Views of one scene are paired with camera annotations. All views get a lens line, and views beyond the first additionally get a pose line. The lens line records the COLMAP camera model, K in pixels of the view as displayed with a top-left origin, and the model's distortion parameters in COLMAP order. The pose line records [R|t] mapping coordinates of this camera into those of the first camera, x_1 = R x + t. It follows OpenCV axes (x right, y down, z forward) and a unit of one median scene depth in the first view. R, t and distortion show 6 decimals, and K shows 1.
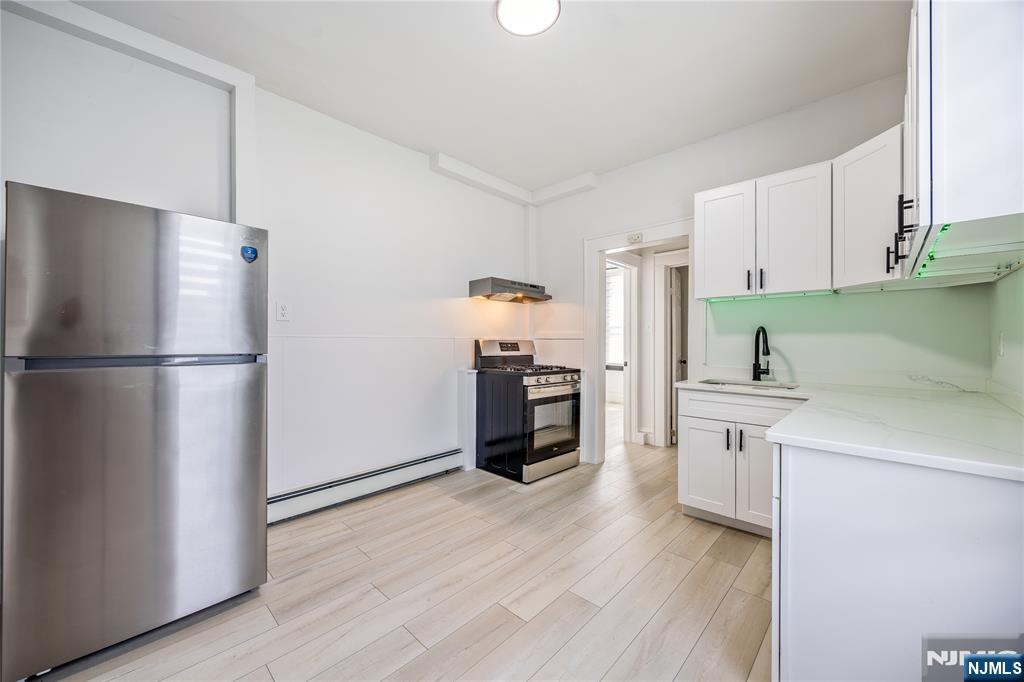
lens RADIAL K [[390.7, 0, 509.2], [0, 390.7, 342.9], [0, 0, 1]] dist [0.000813, 0.000062]
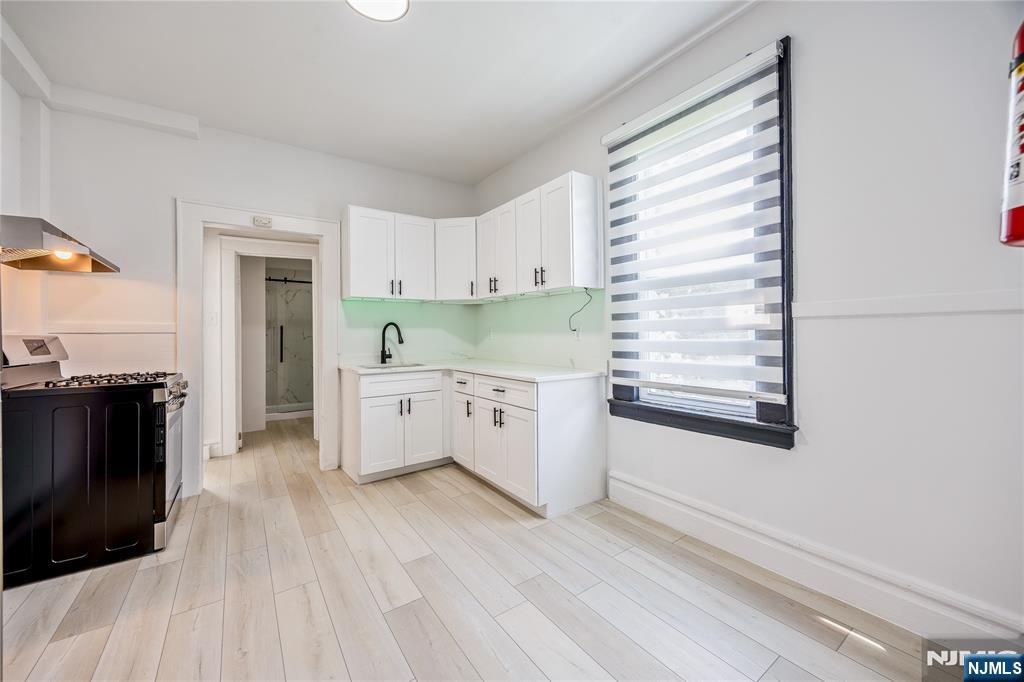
lens RADIAL K [[390.5, 0, 507.1], [0, 390.5, 332.6], [0, 0, 1]] dist [0.000617, -0.000005]
pose [[0.201904, -0.001606, 0.979404, -0.603442], [0.016523, 0.999862, -0.001767, 0.001747], [-0.979266, 0.016539, 0.201902, 0.350407]]
